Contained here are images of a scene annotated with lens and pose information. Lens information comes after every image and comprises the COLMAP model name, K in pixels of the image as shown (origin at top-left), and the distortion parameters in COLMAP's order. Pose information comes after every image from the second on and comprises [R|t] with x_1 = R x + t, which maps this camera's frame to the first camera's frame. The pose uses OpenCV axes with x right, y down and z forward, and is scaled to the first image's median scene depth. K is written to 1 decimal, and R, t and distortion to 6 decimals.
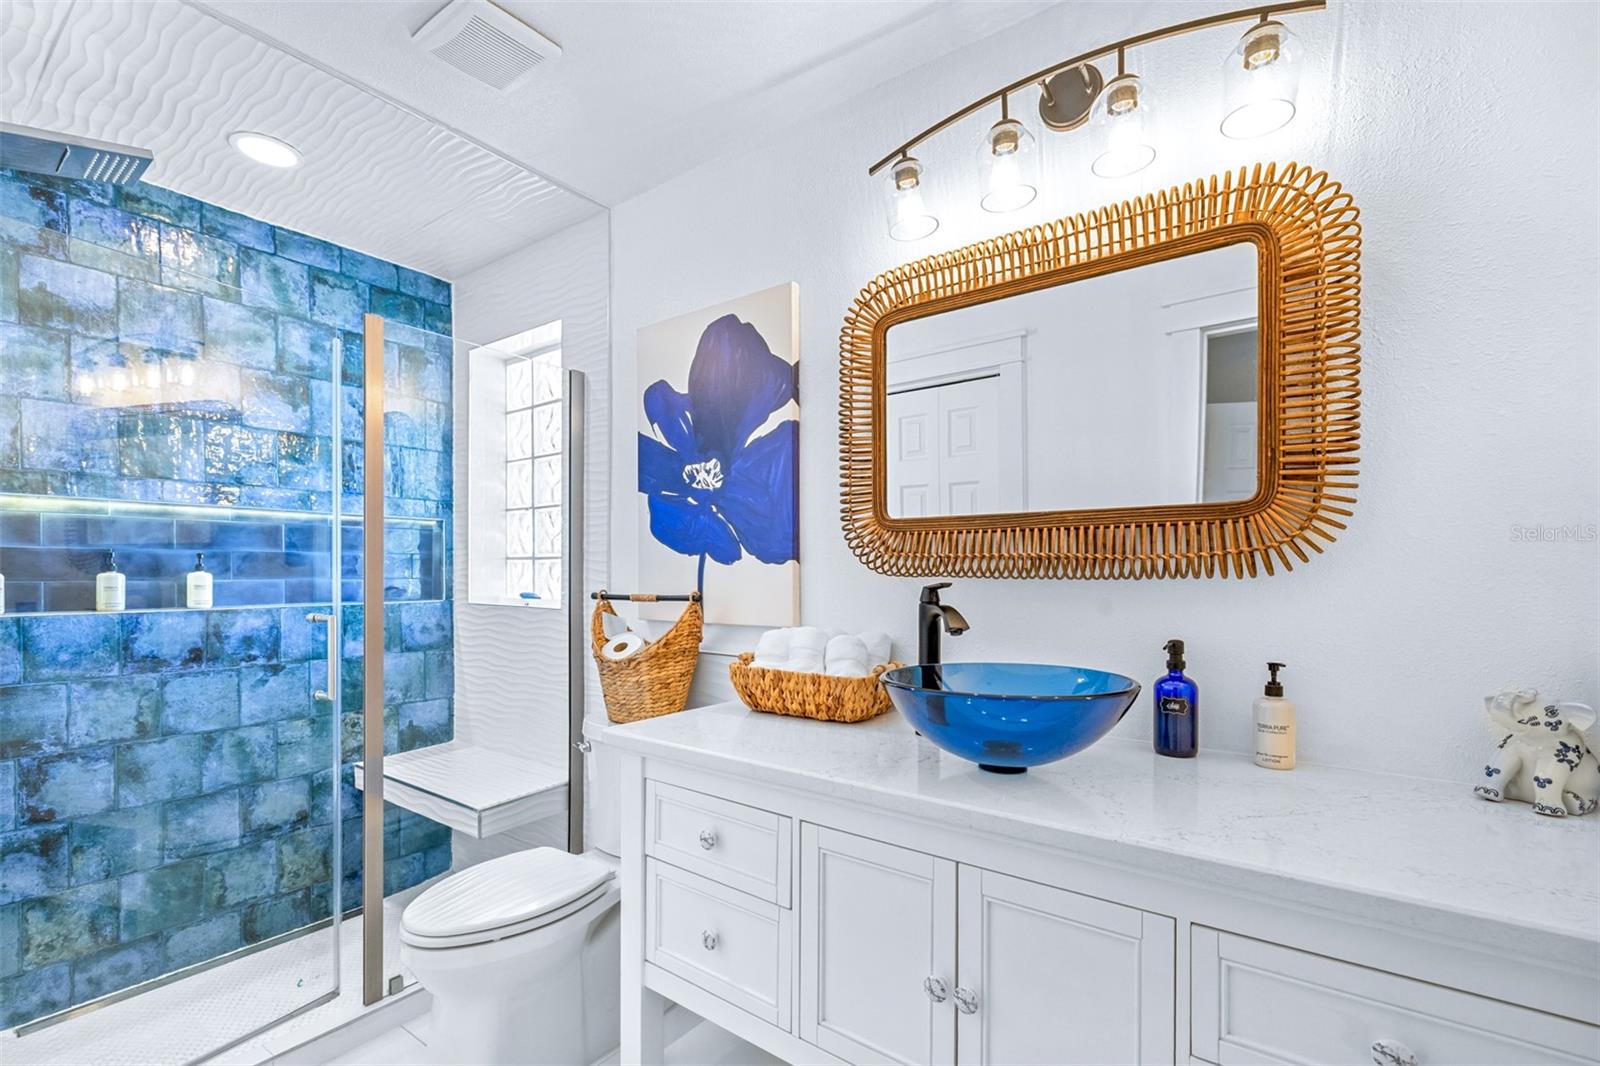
lens RADIAL K [[694.1, 0, 785.5], [0, 694.1, 576.3], [0, 0, 1]] dist [0.003710, -0.001829]
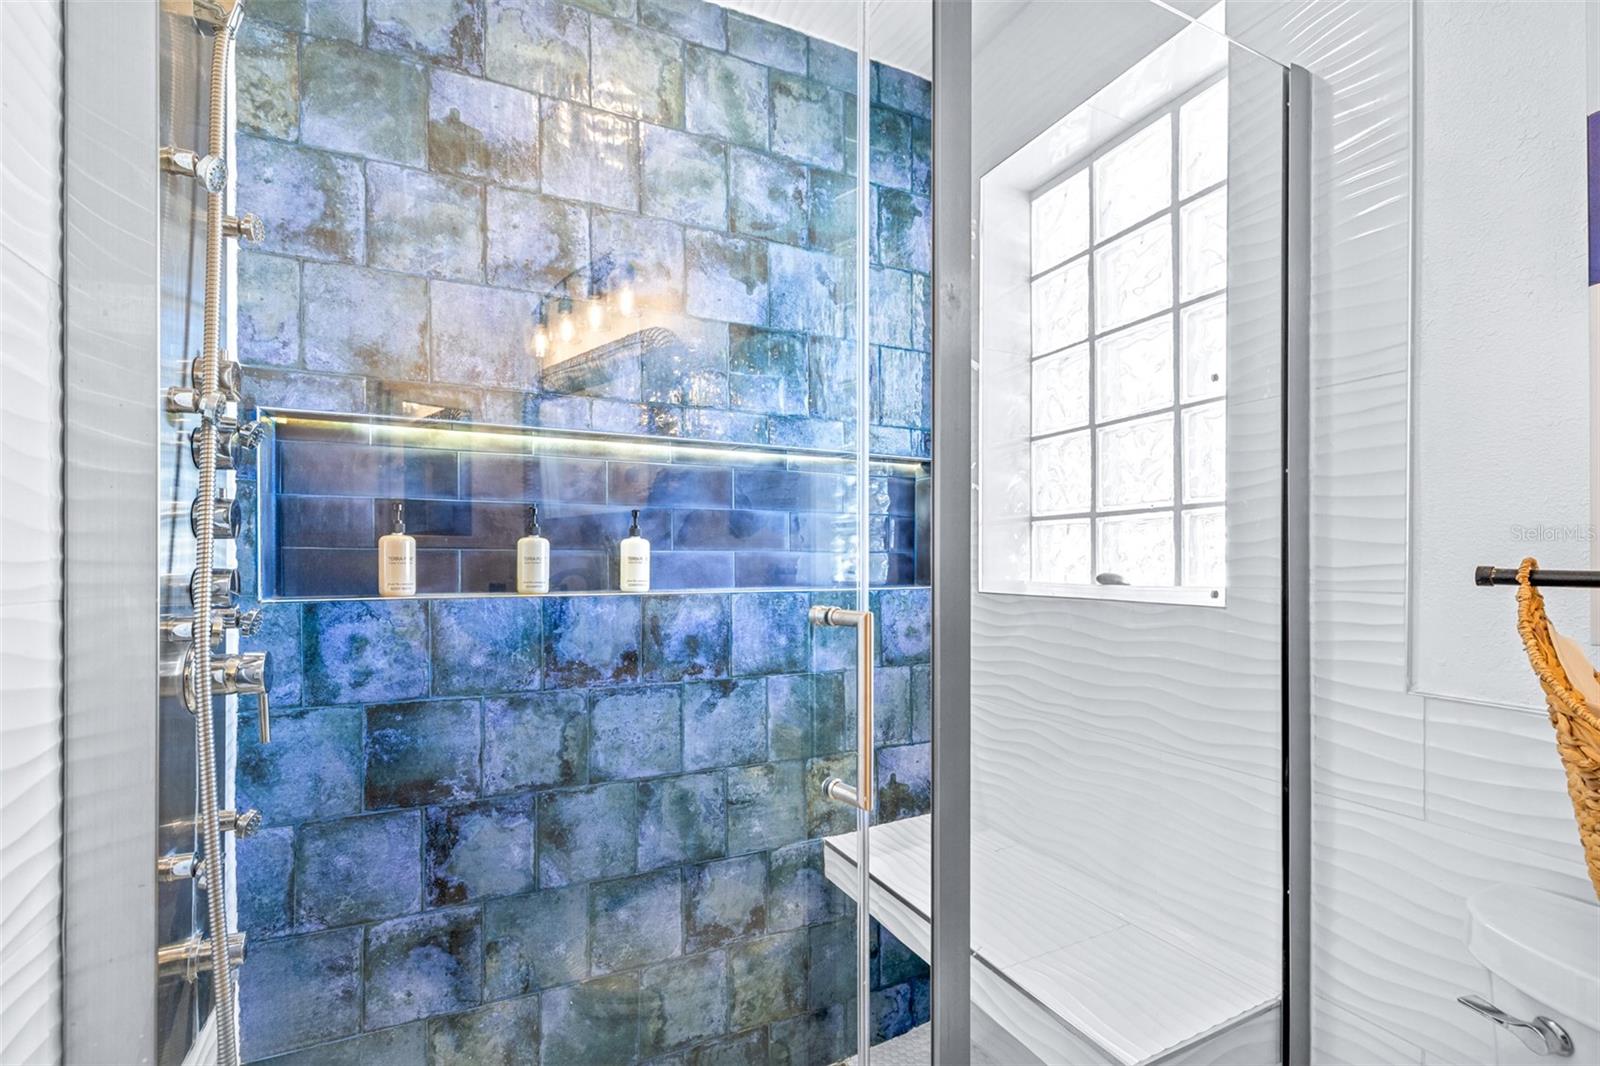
lens RADIAL K [[694.1, 0, 789.4], [0, 694.1, 565.1], [0, 0, 1]] dist [0.003710, -0.001829]
pose [[0.883892, 0.000156, -0.467691, -0.388471], [-0.001968, 0.999992, -0.003386, 0.021724], [0.467687, 0.003914, 0.883886, 0.466593]]
